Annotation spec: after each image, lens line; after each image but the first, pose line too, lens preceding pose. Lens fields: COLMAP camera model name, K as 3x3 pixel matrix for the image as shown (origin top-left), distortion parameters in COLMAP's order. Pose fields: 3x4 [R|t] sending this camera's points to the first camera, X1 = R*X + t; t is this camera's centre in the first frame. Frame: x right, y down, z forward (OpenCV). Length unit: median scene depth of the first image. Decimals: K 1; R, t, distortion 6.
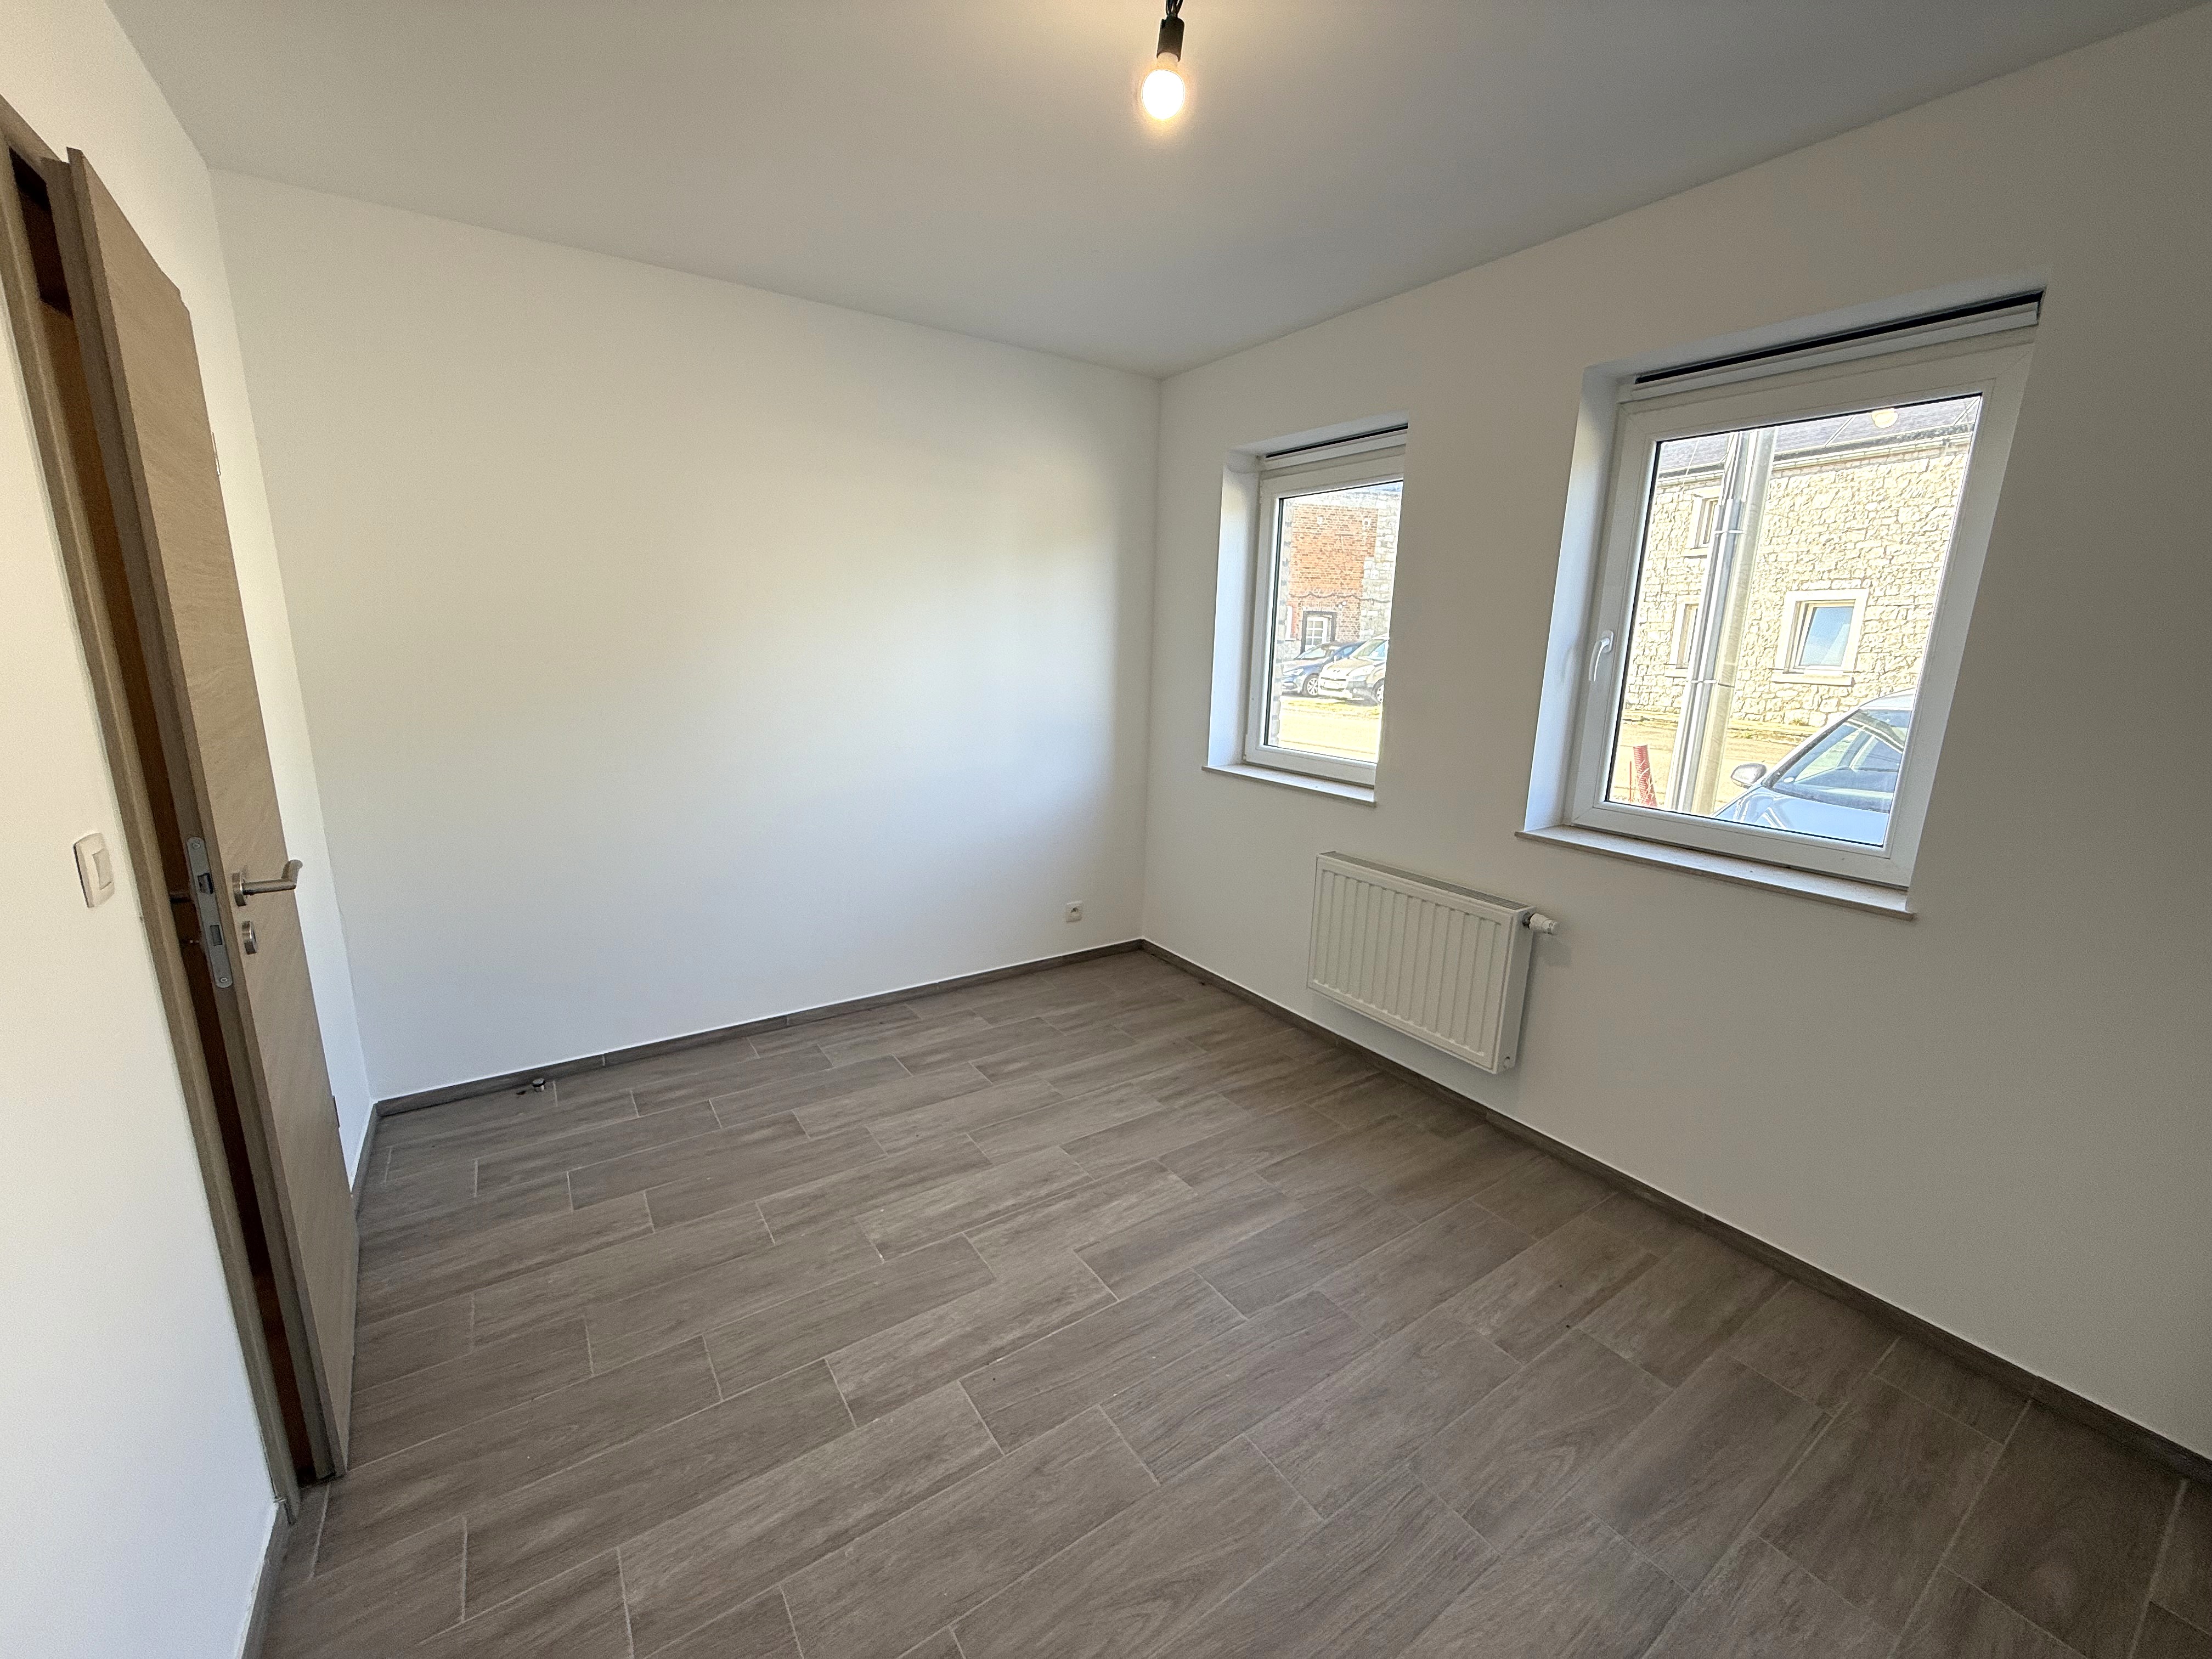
lens RADIAL K [[877.5, 0, 1101.4], [0, 877.5, 830.5], [0, 0, 1]] dist [0.000357, -0.000010]
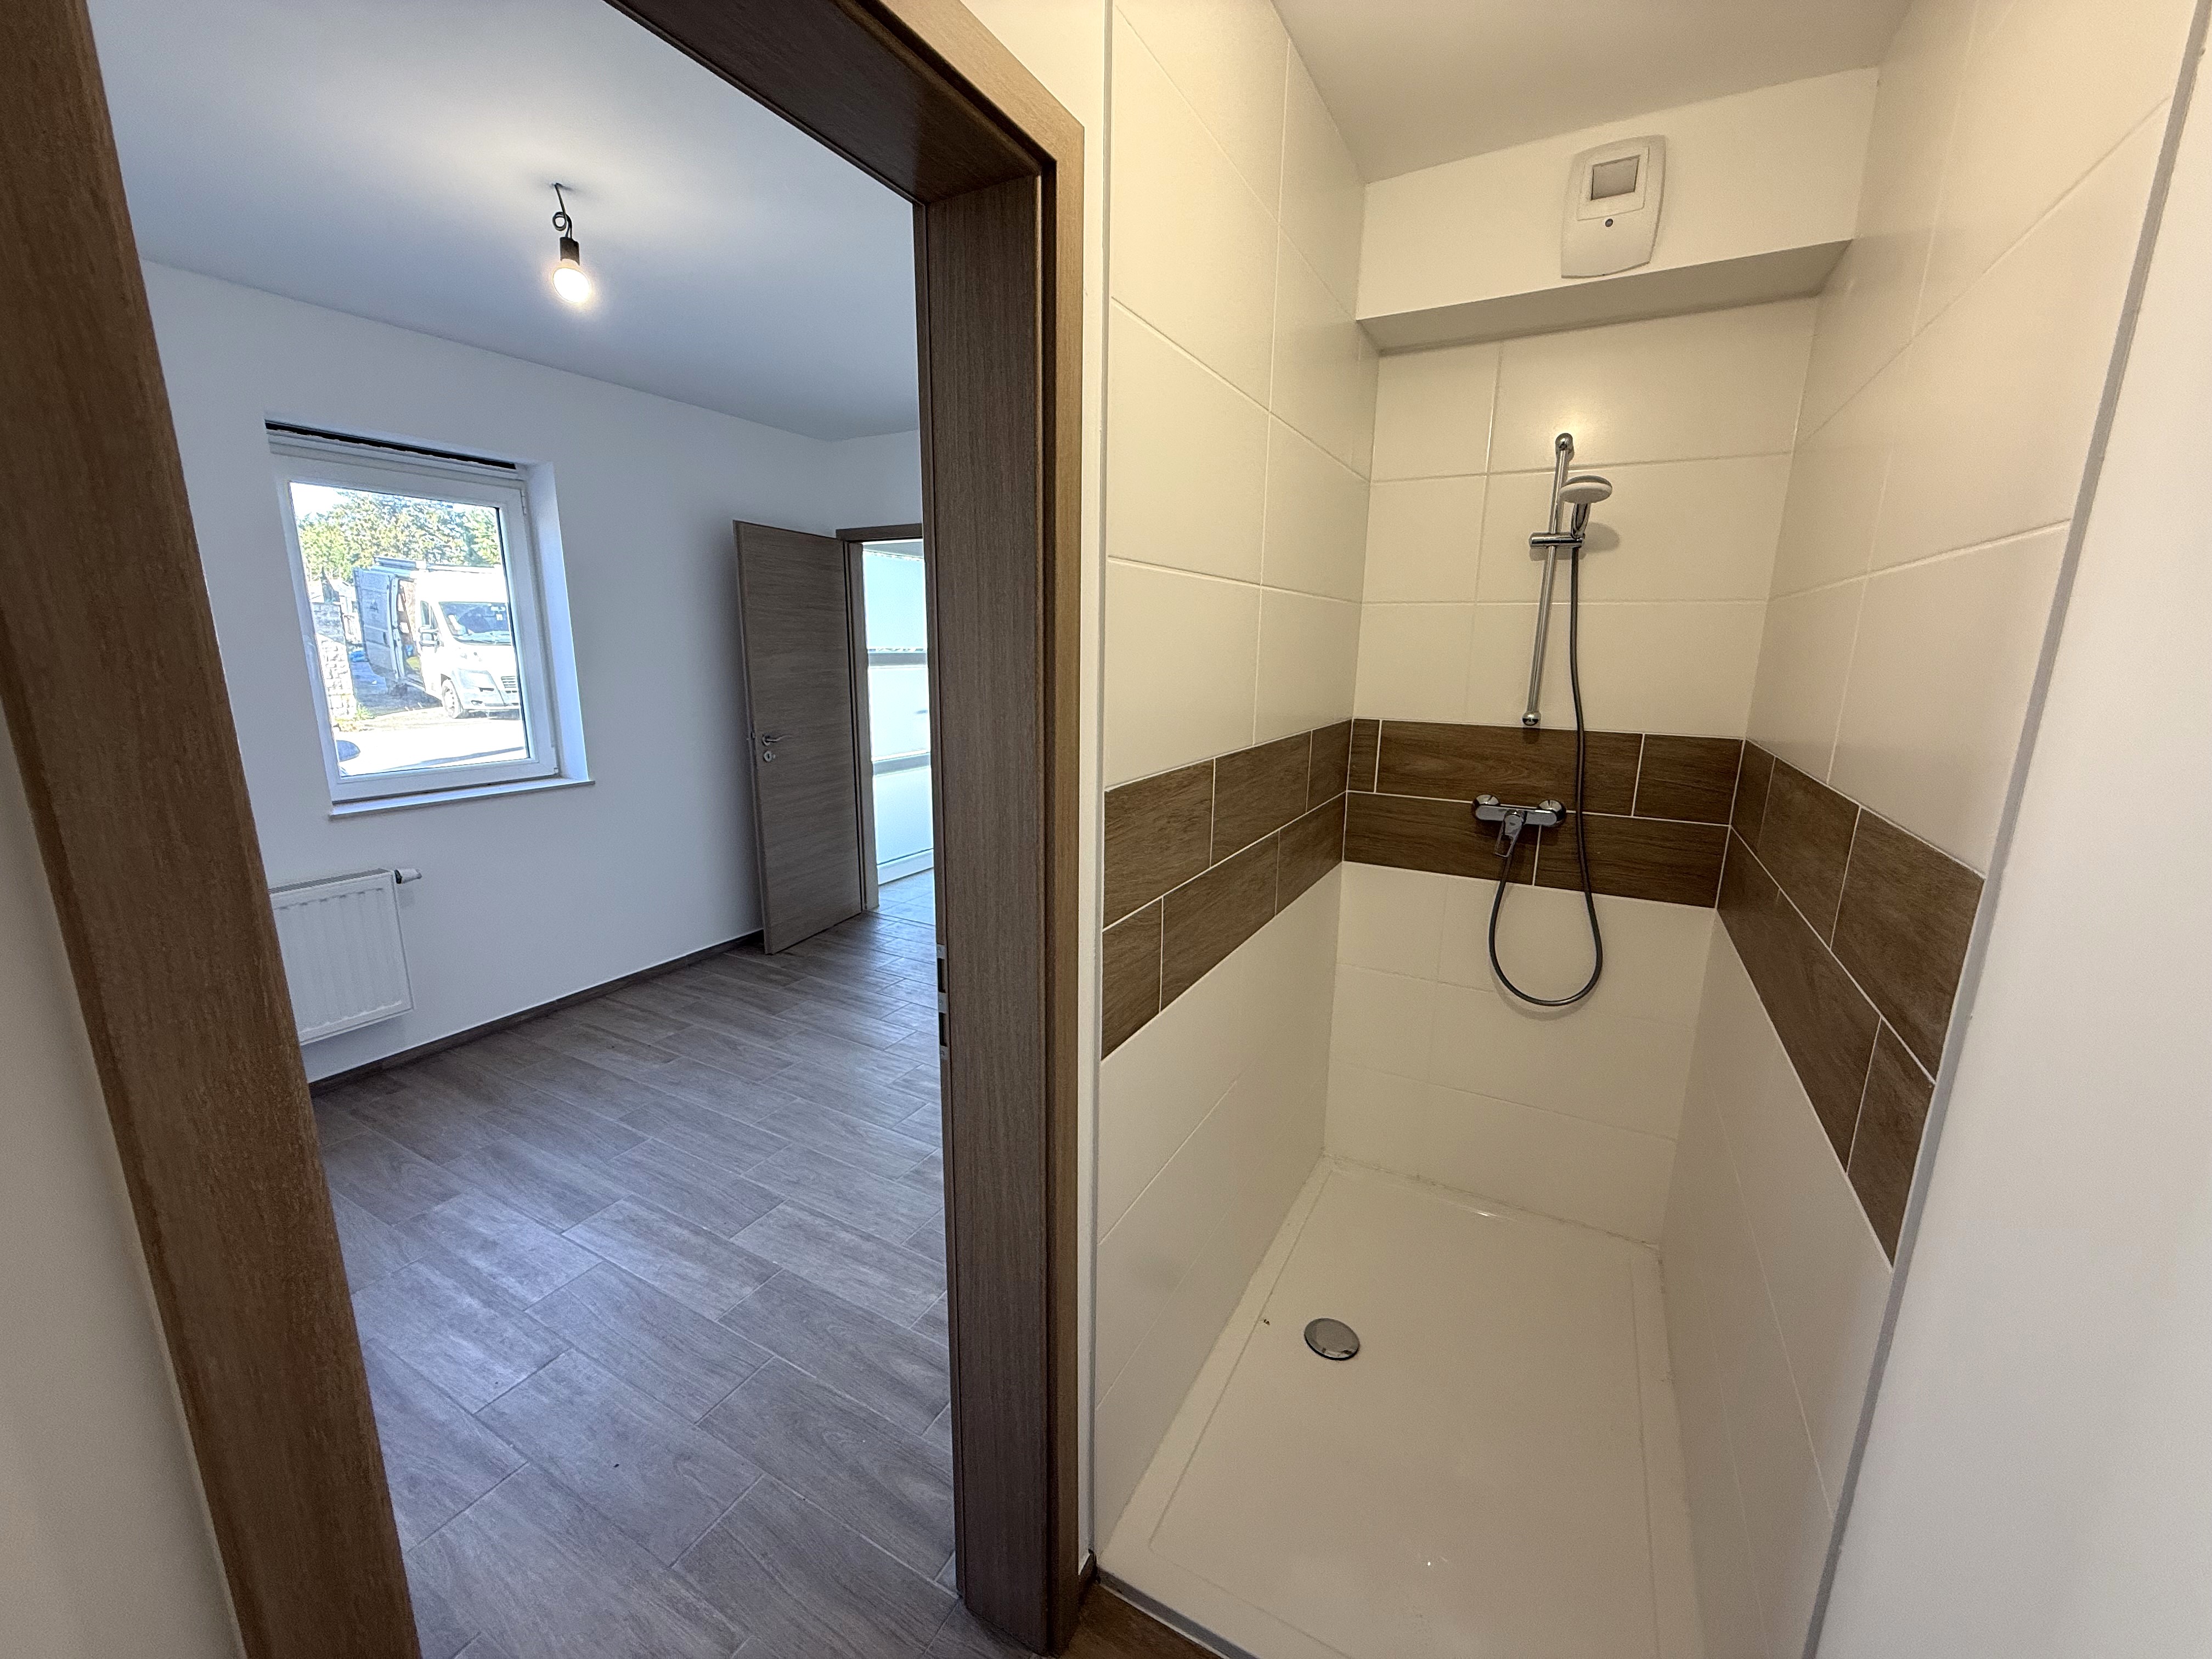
lens RADIAL K [[877.5, 0, 1101.4], [0, 877.5, 830.5], [0, 0, 1]] dist [0.000357, -0.000010]
pose [[-0.456361, -0.213454, 0.863813, -1.426115], [0.169070, 0.932312, 0.319702, -0.259930], [-0.873585, 0.291944, -0.389382, 0.864129]]
